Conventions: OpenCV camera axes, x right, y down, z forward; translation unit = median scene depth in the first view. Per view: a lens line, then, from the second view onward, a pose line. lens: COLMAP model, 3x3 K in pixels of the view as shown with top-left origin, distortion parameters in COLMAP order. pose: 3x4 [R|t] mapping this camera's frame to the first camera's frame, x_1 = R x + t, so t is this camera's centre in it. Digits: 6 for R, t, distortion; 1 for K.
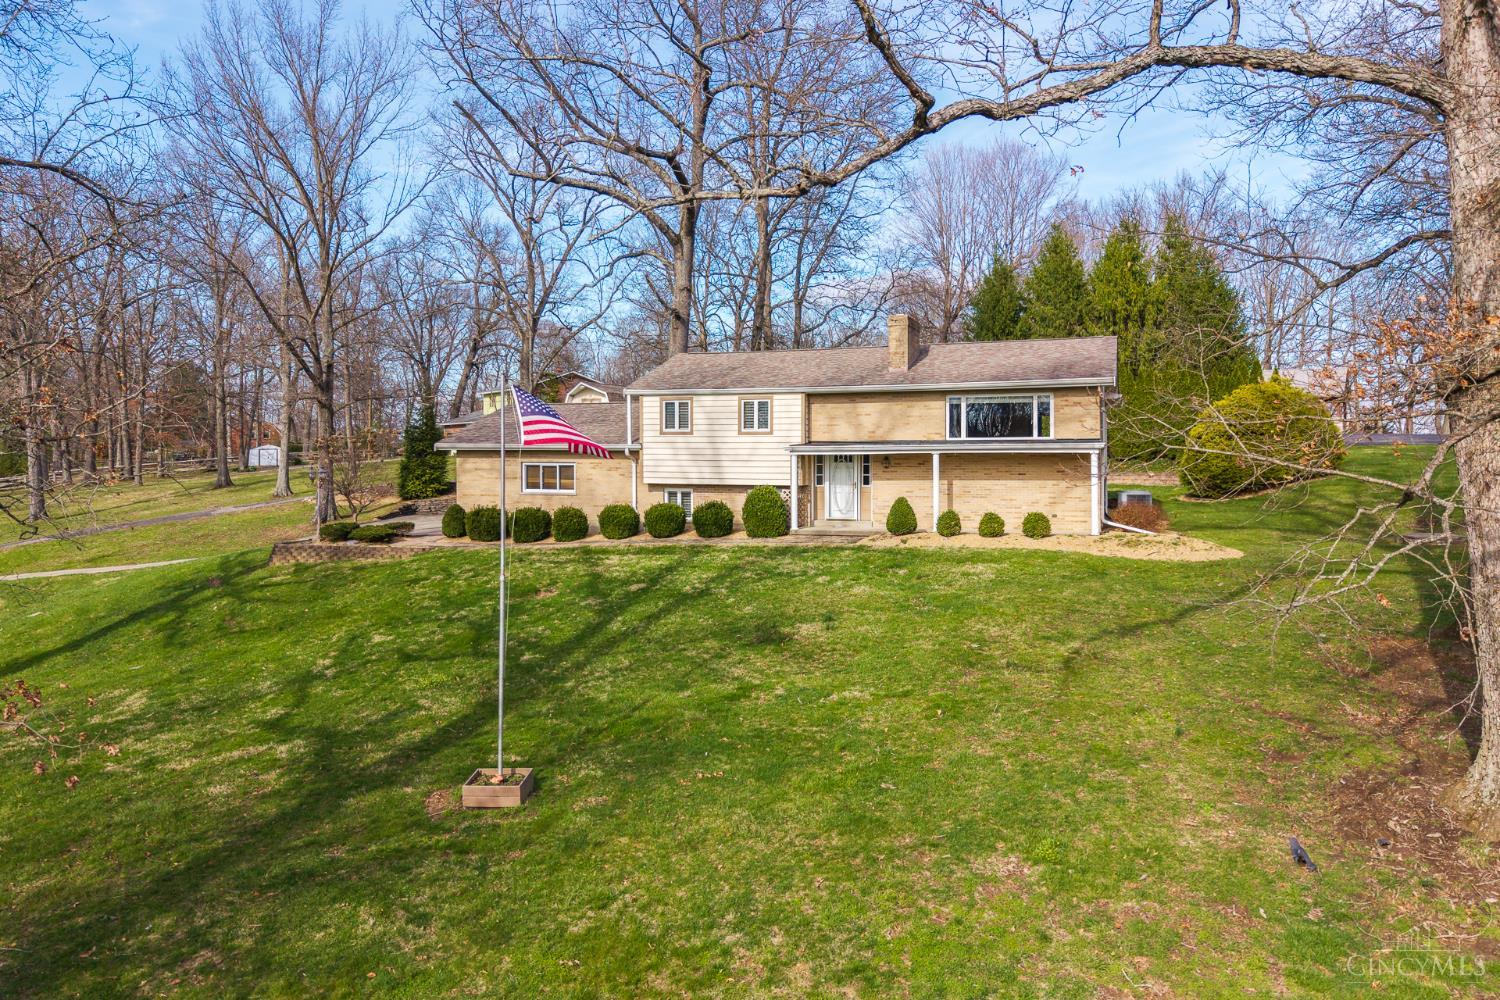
lens RADIAL K [[1053.8, 0, 729.0], [0, 1053.8, 504.5], [0, 0, 1]] dist [-0.014995, -0.005097]
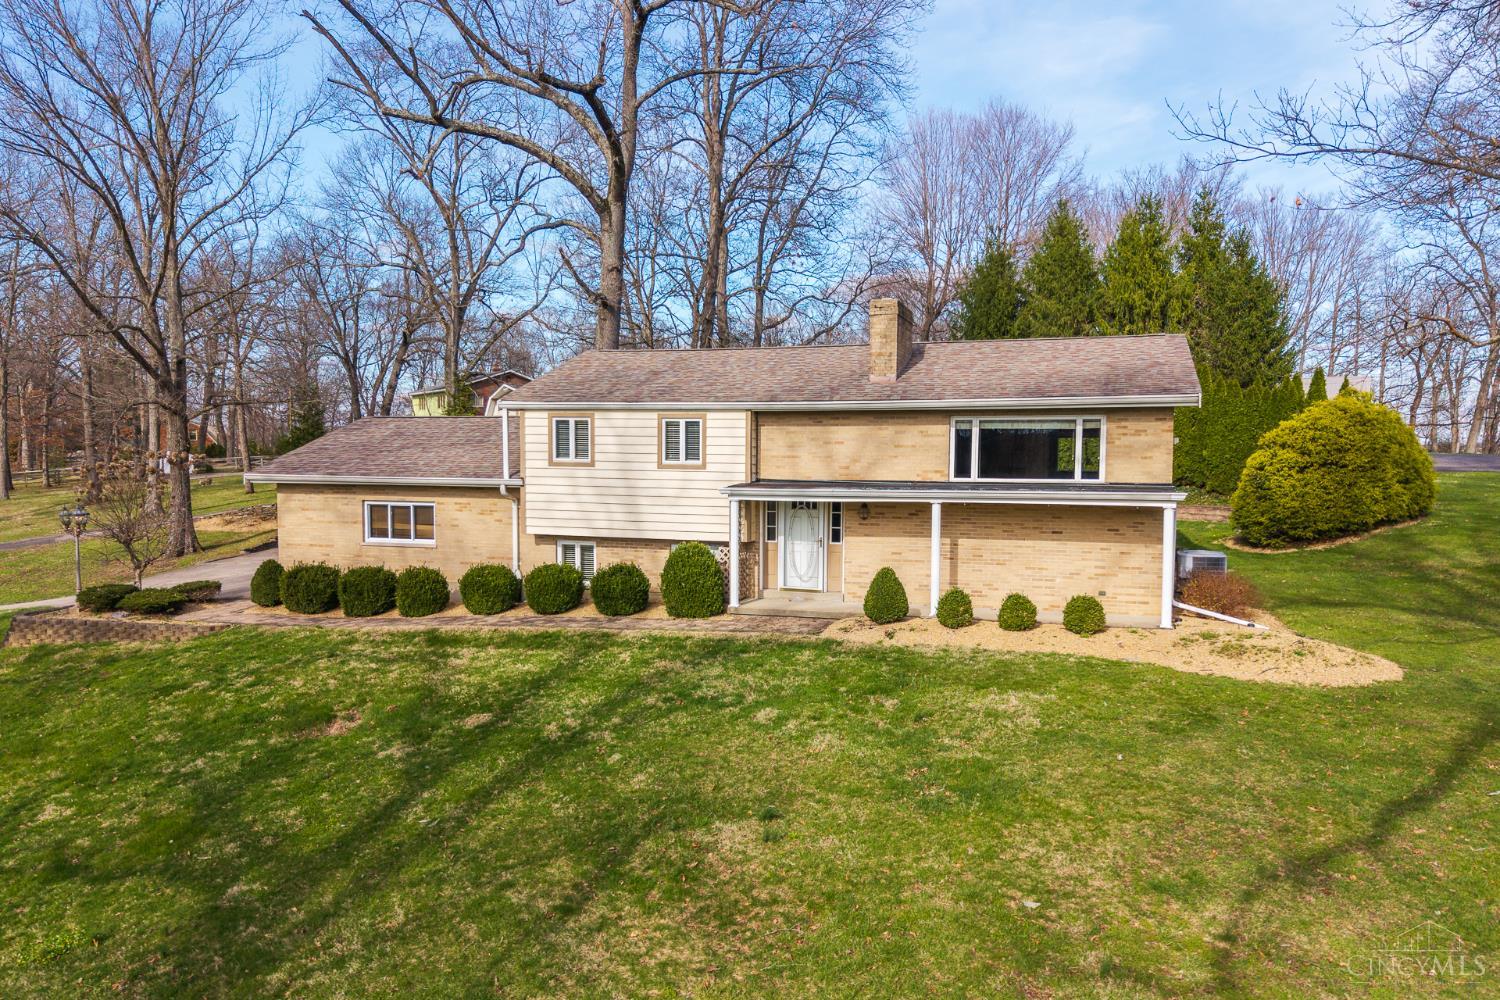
lens RADIAL K [[1053.8, 0, 742.0], [0, 1053.8, 599.6], [0, 0, 1]] dist [-0.014995, -0.005097]
pose [[0.999120, 0.002851, 0.041839, 0.035542], [-0.006554, 0.996041, 0.088656, -0.040482], [-0.041421, -0.088852, 0.995183, 0.277657]]
